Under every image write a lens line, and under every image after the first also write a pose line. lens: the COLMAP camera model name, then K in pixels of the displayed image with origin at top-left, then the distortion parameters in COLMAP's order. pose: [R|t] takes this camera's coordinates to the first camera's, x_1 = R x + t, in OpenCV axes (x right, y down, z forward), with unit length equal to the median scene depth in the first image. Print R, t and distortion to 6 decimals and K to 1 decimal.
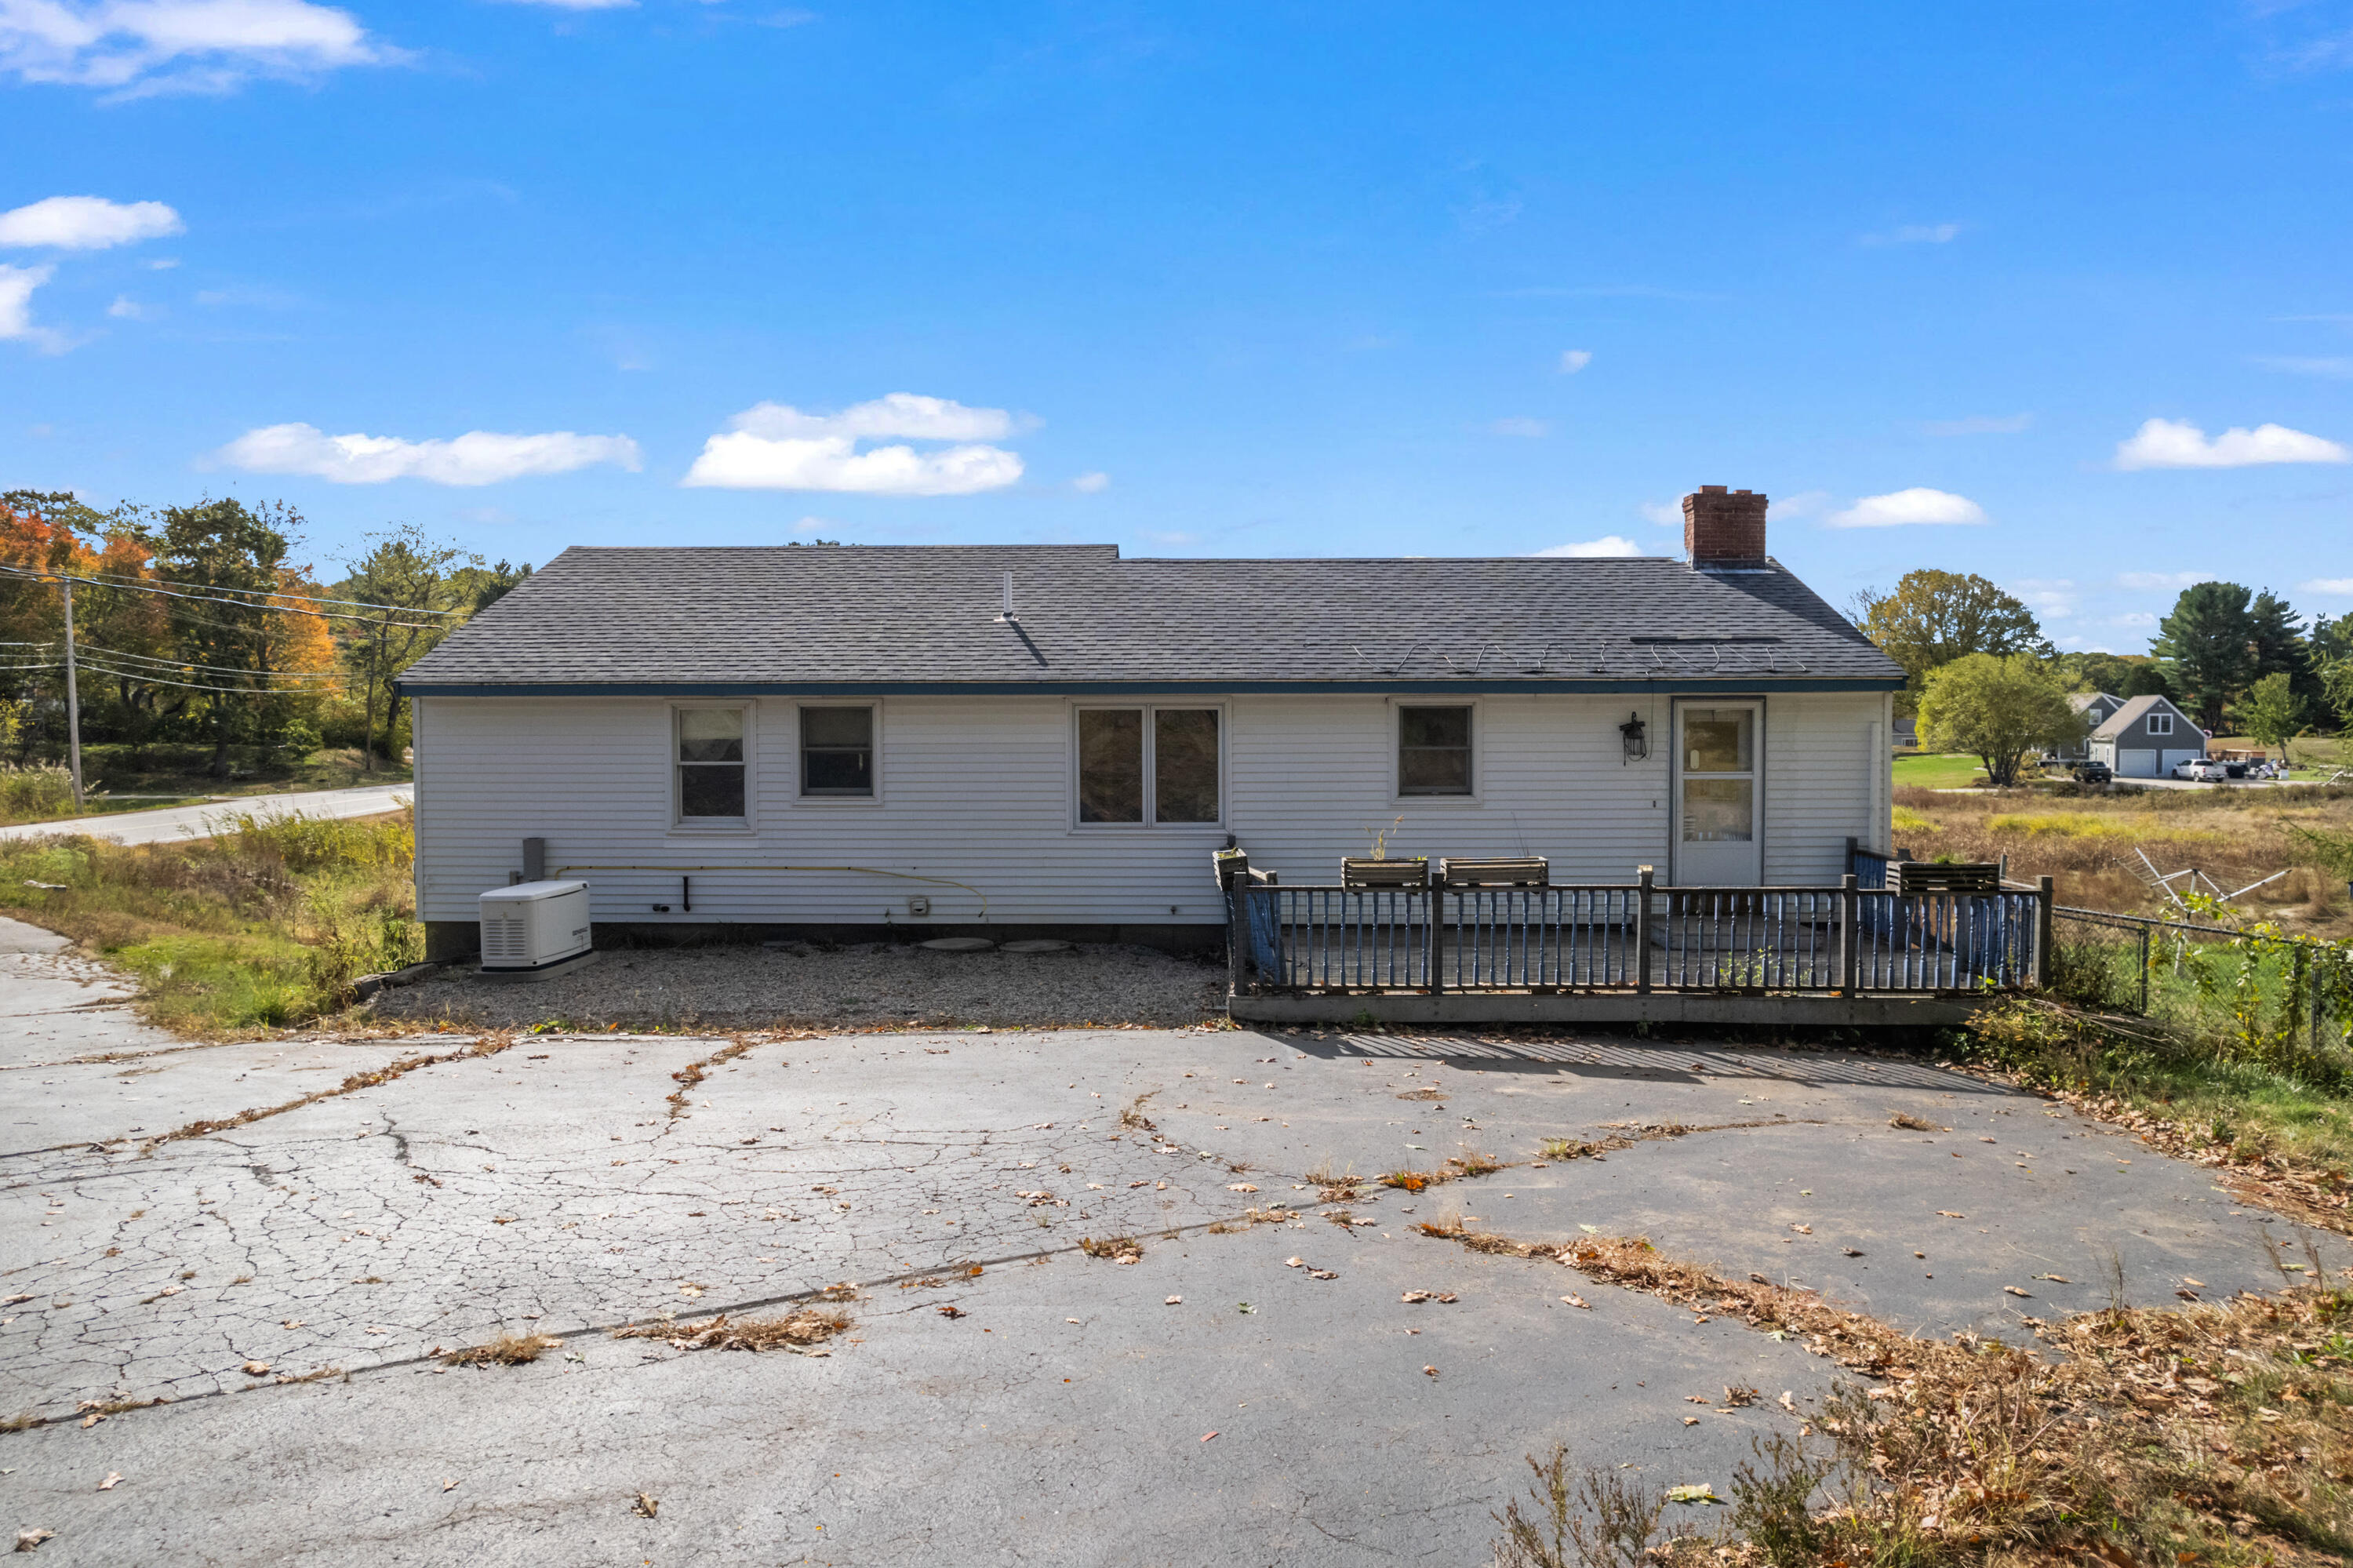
lens RADIAL K [[1459.8, 0, 1180.9], [0, 1459.8, 792.6], [0, 0, 1]] dist [0.228941, 0.000055]
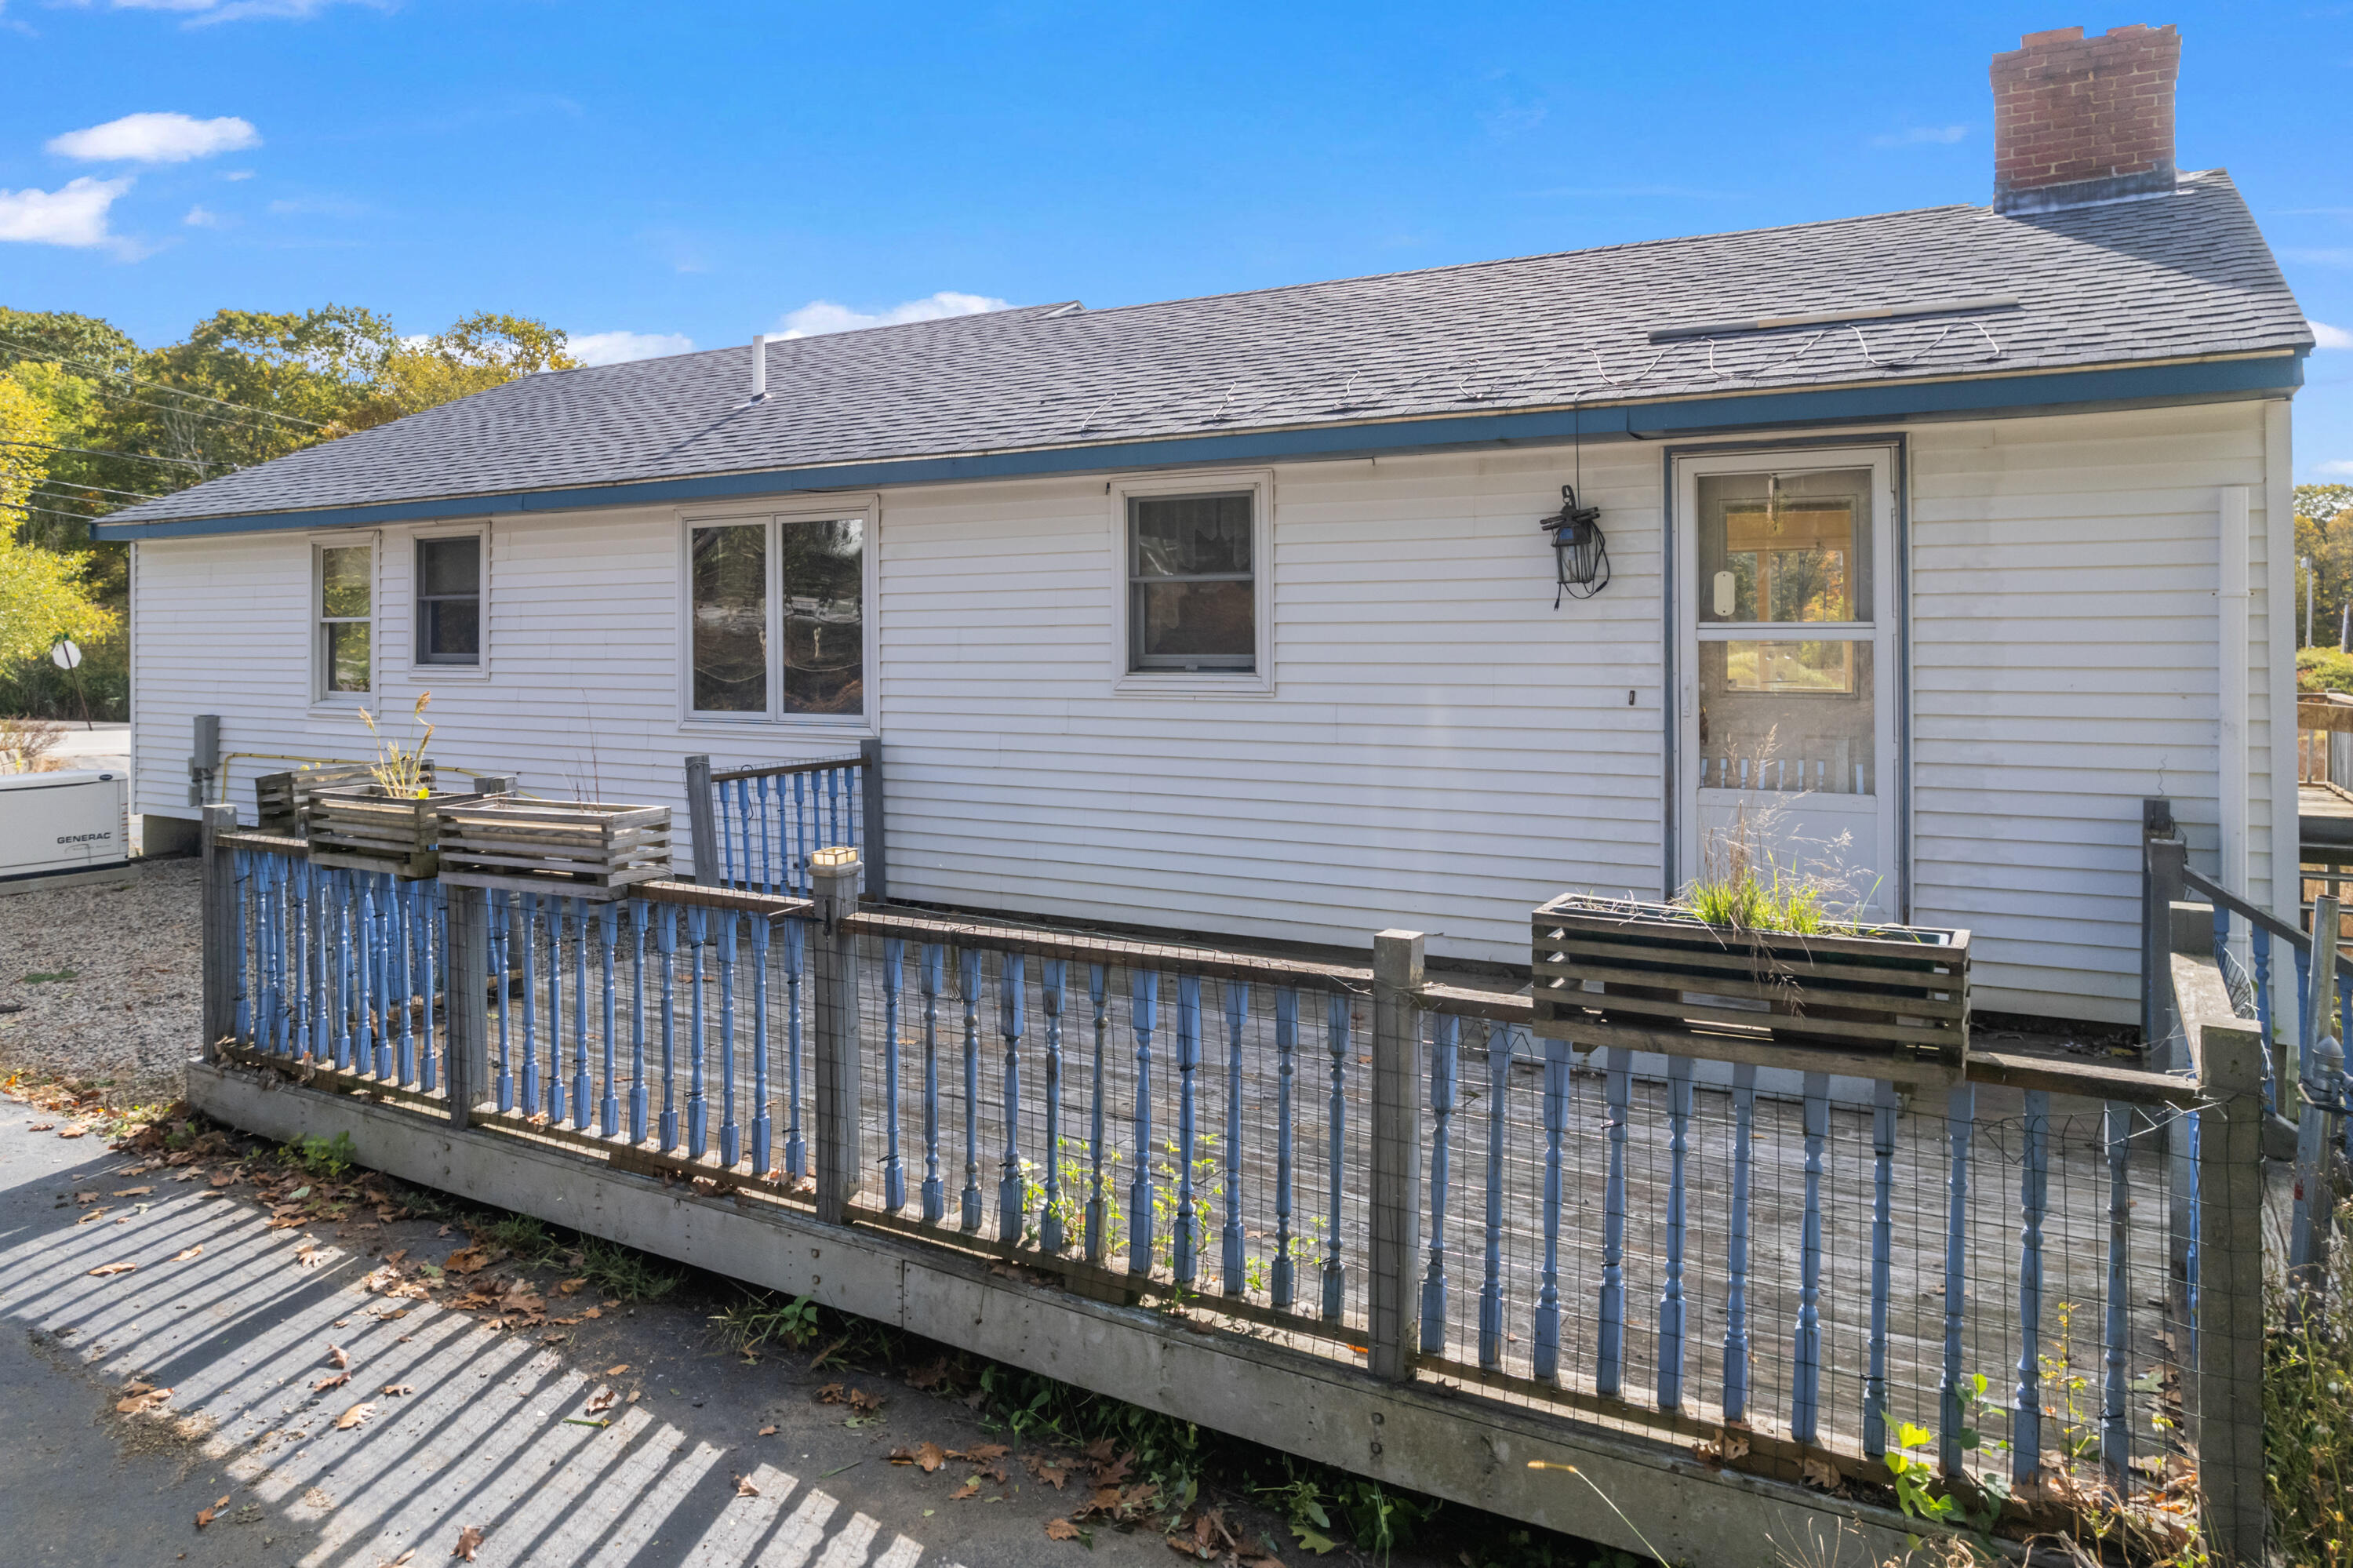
lens RADIAL K [[1419.0, 0, 1174.9], [0, 1419.0, 638.6], [0, 0, 1]] dist [0.001025, 0.000393]
pose [[0.855091, -0.001027, -0.518478, 0.418956], [-0.018281, 0.999317, -0.032130, 0.006087], [0.518156, 0.036952, 0.854487, 0.583868]]
